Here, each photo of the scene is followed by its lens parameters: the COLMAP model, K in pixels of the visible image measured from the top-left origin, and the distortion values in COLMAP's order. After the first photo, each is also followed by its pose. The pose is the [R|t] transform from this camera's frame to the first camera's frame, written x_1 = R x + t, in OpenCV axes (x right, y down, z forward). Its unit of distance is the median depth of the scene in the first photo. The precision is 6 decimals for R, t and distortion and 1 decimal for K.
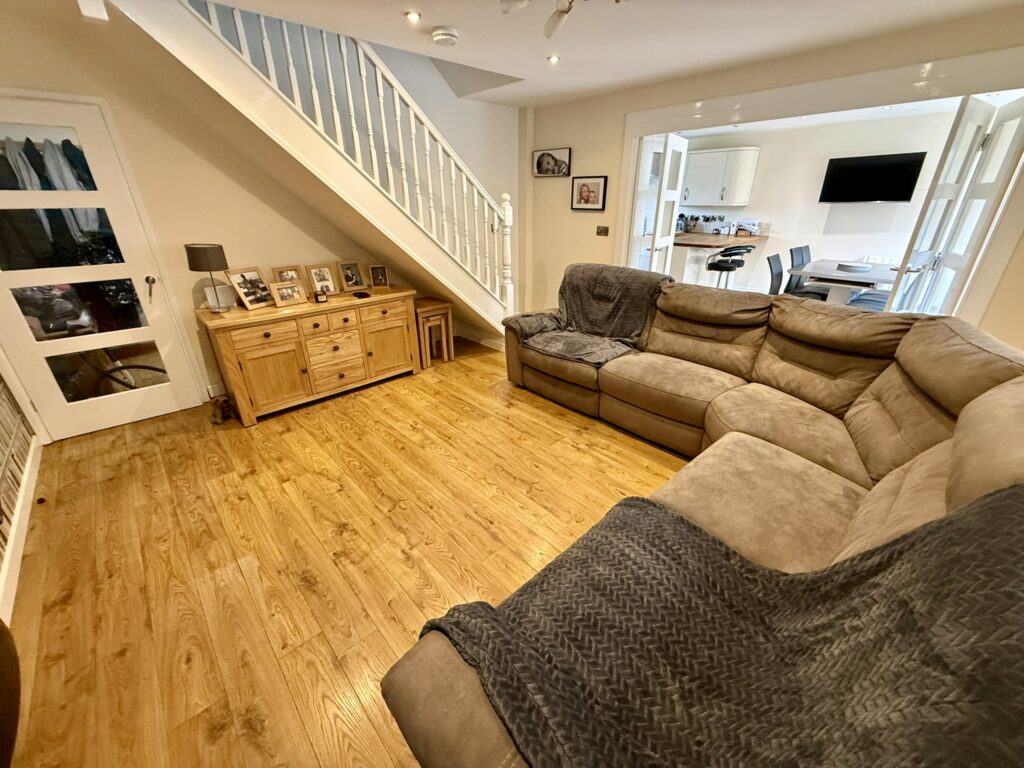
lens RADIAL K [[409.0, 0, 512.6], [0, 409.0, 386.7], [0, 0, 1]] dist [-0.000080, -0.000011]
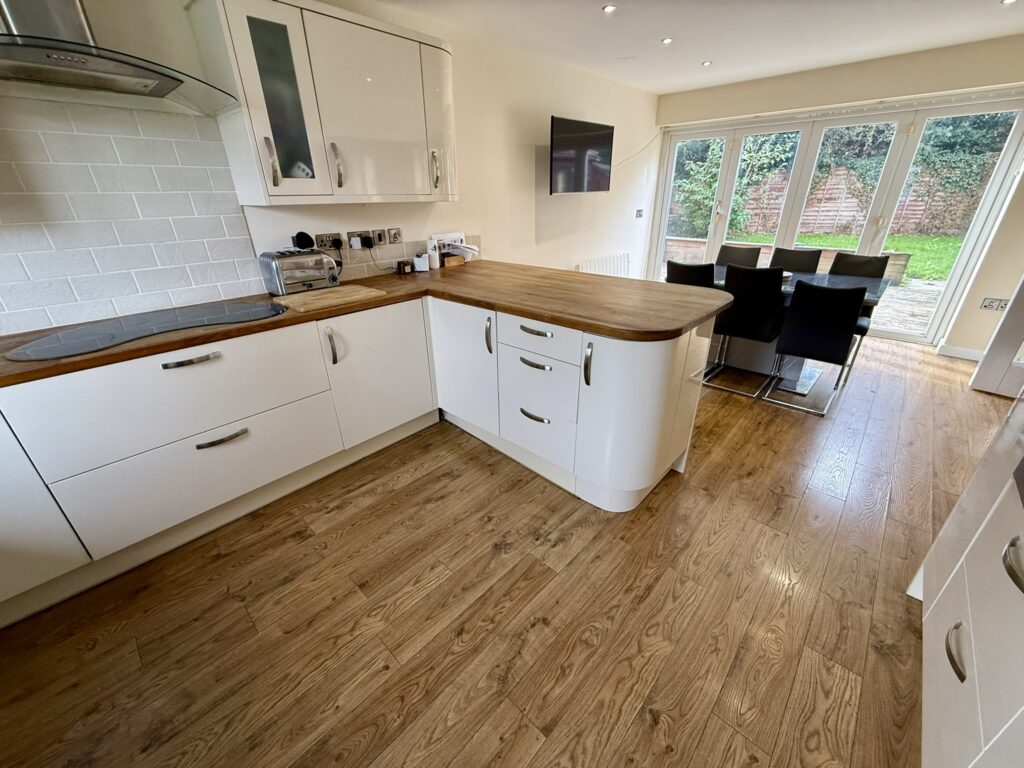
lens RADIAL K [[409.0, 0, 512.1], [0, 409.0, 385.4], [0, 0, 1]] dist [-0.000080, -0.000011]
pose [[-0.072662, -0.415216, 0.906816, 0.118915], [0.420964, 0.811493, 0.405300, -0.404911], [-0.904162, 0.411187, 0.115826, 0.914860]]
